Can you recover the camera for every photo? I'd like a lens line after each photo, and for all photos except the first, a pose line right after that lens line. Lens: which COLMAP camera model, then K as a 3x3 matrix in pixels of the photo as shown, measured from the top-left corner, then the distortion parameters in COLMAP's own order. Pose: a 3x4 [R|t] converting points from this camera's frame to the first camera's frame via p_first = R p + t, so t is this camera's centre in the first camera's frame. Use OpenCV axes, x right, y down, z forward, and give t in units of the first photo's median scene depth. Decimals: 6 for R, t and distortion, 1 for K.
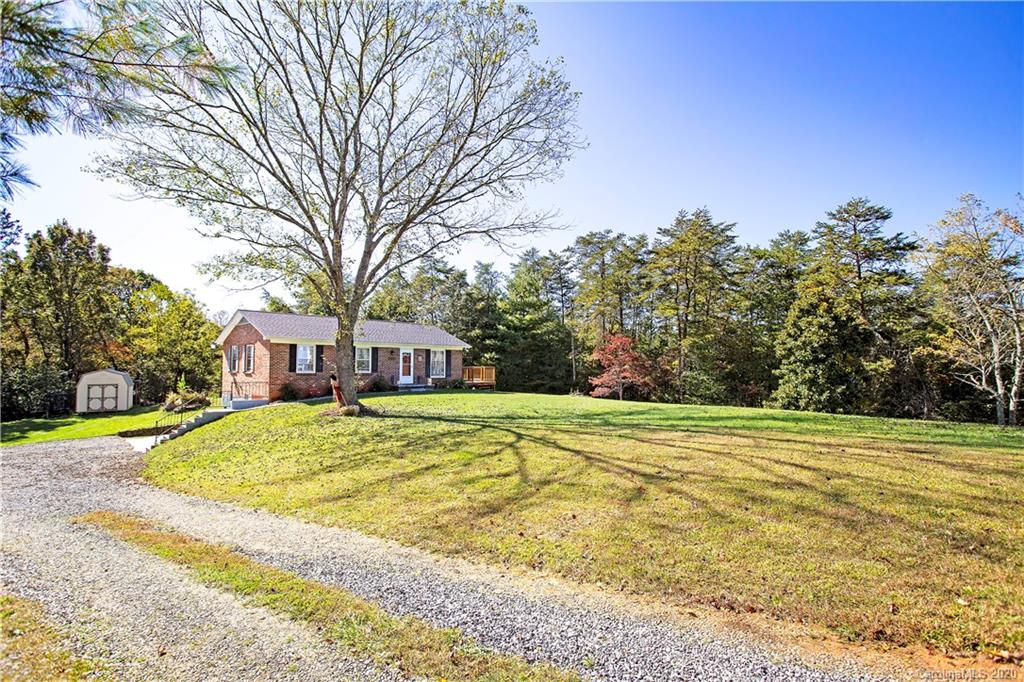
lens RADIAL K [[470.5, 0, 512.0], [0, 470.5, 341.0], [0, 0, 1]] dist [-0.013261, 0.000002]
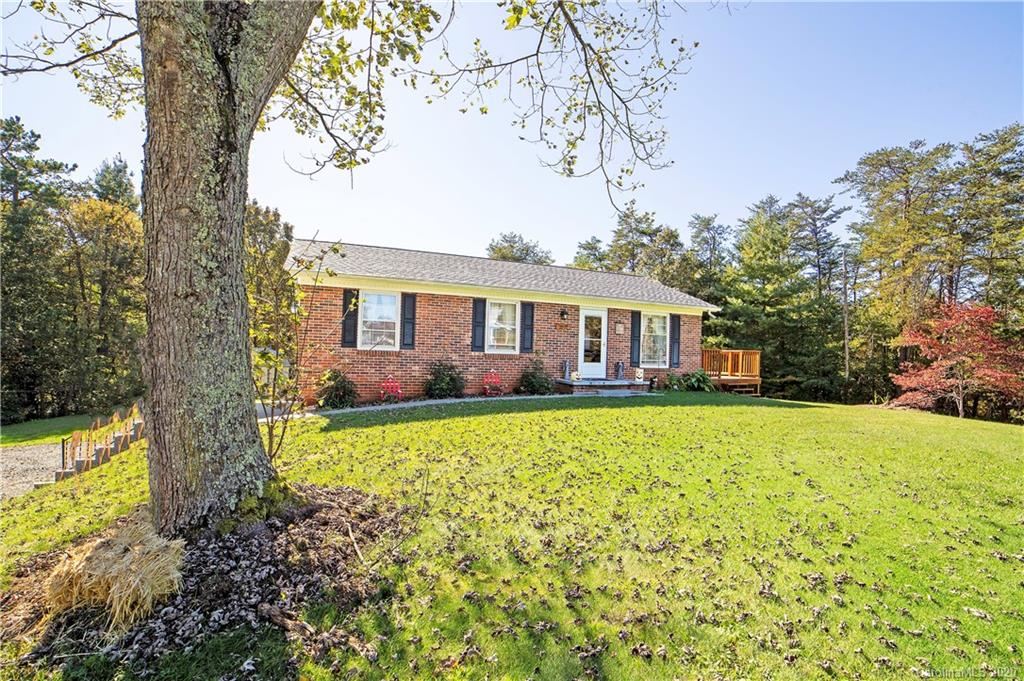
lens RADIAL K [[426.8, 0, 512.8], [0, 426.8, 351.1], [0, 0, 1]] dist [-0.098321, 0.034032]
pose [[0.907616, 0.013575, -0.419583, -0.081548], [0.001963, 0.999329, 0.036579, 0.032708], [0.419798, -0.034023, 0.906980, 0.403624]]
